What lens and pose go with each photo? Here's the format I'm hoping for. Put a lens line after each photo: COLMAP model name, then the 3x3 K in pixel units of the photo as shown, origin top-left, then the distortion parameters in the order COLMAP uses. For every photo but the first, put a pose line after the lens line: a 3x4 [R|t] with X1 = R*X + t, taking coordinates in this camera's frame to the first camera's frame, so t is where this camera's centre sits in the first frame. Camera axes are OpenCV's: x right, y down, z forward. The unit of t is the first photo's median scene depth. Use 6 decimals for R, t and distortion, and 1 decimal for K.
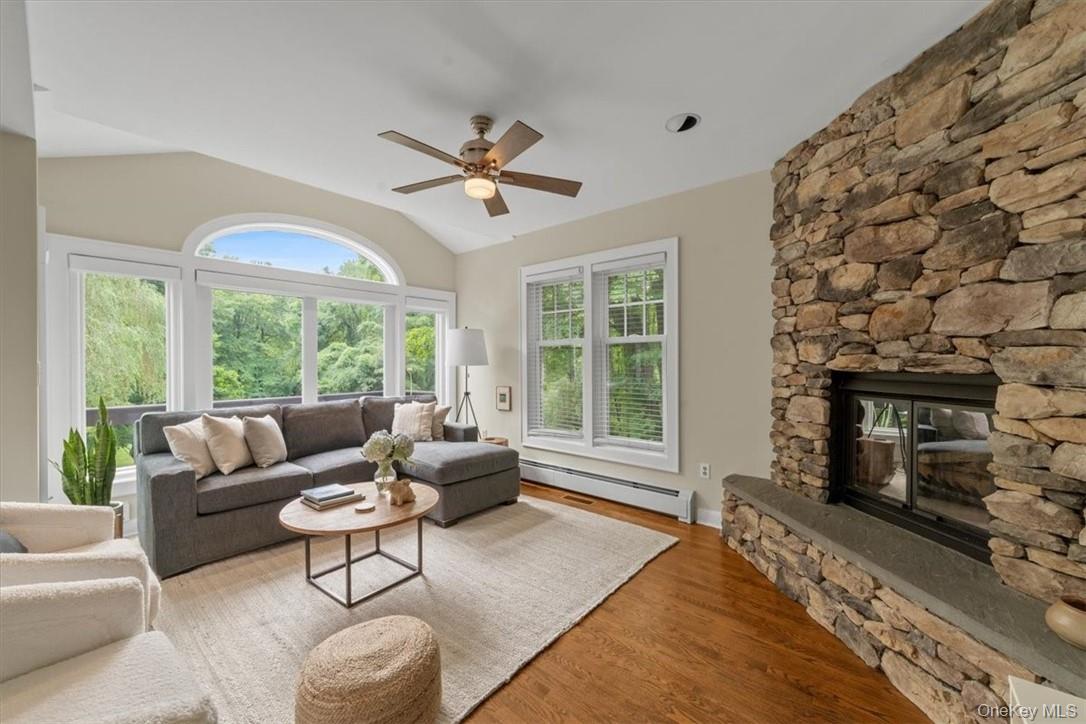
lens RADIAL K [[427.6, 0, 539.3], [0, 427.6, 361.9], [0, 0, 1]] dist [-0.011252, 0.003794]
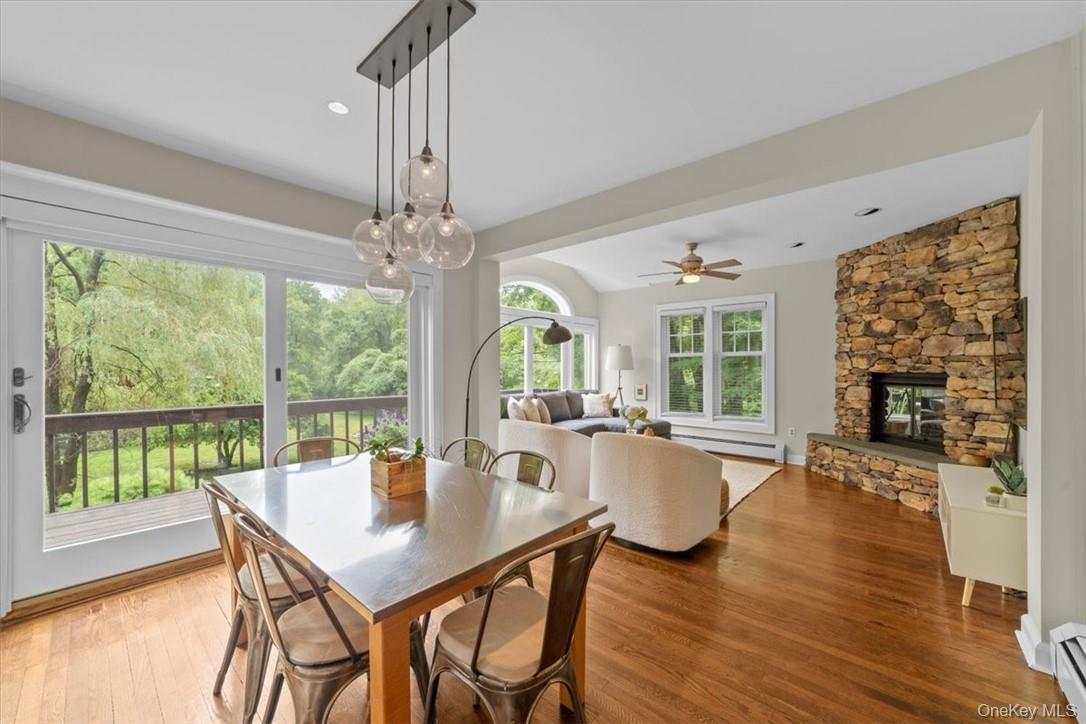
lens RADIAL K [[427.6, 0, 540.6], [0, 427.6, 367.6], [0, 0, 1]] dist [-0.011252, 0.003794]
pose [[0.999801, 0.001428, -0.019904, -0.783181], [-0.001431, 0.999999, -0.000123, 0.001085], [0.019904, 0.000151, 0.999802, -0.964829]]
